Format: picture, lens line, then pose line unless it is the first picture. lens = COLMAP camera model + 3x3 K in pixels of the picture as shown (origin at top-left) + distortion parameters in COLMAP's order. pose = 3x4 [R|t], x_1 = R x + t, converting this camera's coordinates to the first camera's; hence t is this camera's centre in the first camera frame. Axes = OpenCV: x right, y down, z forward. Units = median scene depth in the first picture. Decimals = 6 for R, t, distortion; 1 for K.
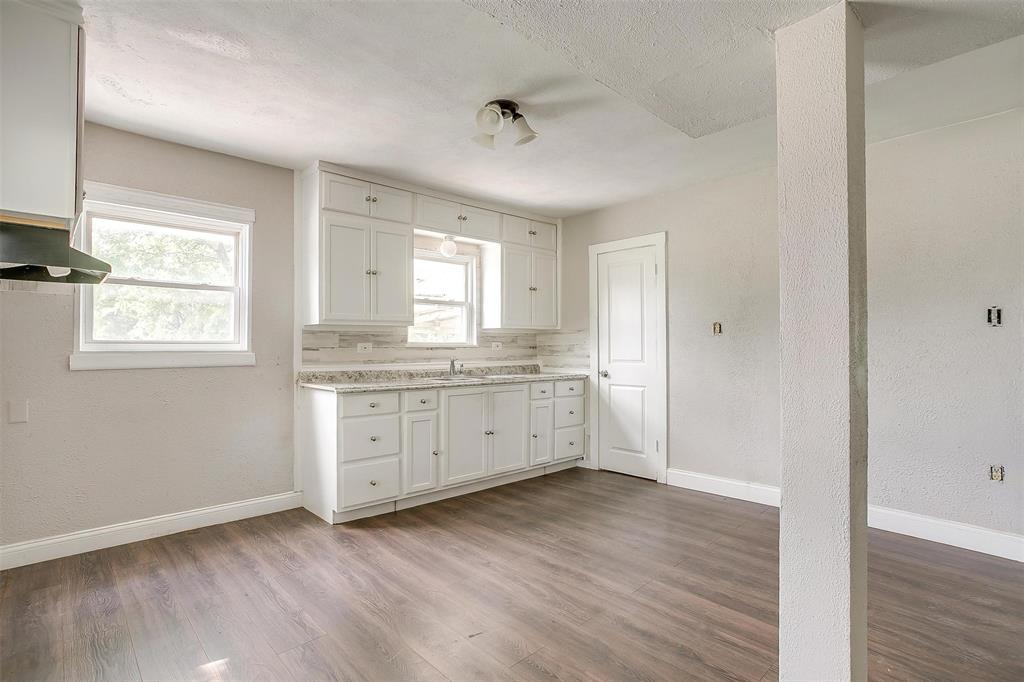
lens RADIAL K [[511.2, 0, 523.5], [0, 511.2, 343.0], [0, 0, 1]] dist [-0.047496, 0.032956]
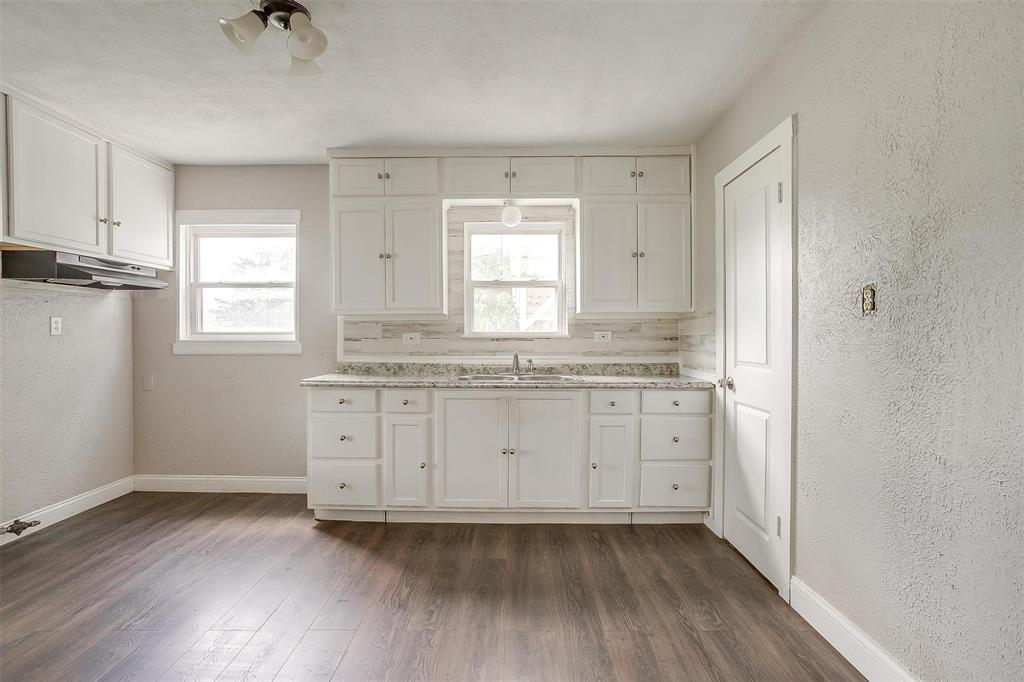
lens RADIAL K [[520.0, 0, 501.5], [0, 520.0, 336.8], [0, 0, 1]] dist [-0.046271, 0.035753]
pose [[0.704645, 0.002376, -0.709556, 0.444473], [0.003611, 0.999969, 0.006935, 0.000527], [0.709551, -0.007449, 0.704615, 0.425808]]
